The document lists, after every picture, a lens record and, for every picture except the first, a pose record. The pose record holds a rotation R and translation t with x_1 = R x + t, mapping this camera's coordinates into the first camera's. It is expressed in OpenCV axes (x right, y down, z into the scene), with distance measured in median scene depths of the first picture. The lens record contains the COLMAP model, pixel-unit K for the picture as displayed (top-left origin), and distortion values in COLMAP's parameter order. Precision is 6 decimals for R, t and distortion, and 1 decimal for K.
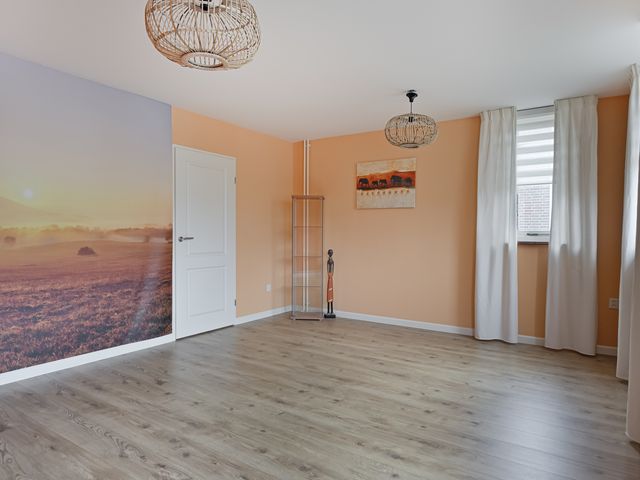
lens RADIAL K [[404.6, 0, 324.0], [0, 404.6, 239.2], [0, 0, 1]] dist [-0.005493, -0.000476]
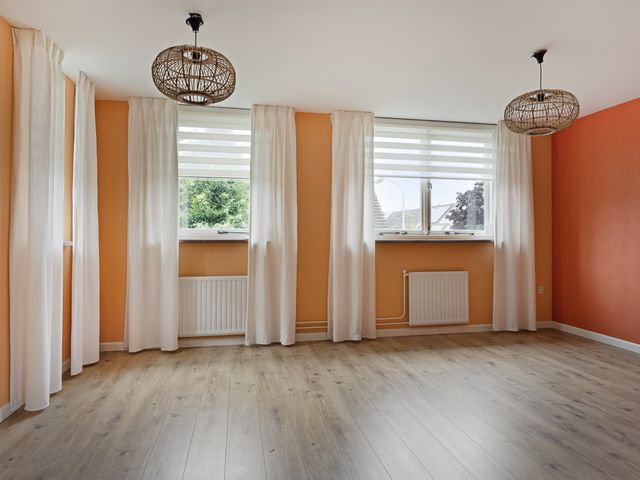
lens RADIAL K [[404.6, 0, 325.8], [0, 404.6, 236.9], [0, 0, 1]] dist [-0.005493, -0.000476]
pose [[-0.705390, -0.011943, 0.708719, -0.499510], [0.007007, 0.999692, 0.023821, -0.028921], [-0.708785, 0.021769, -0.705089, 1.668796]]
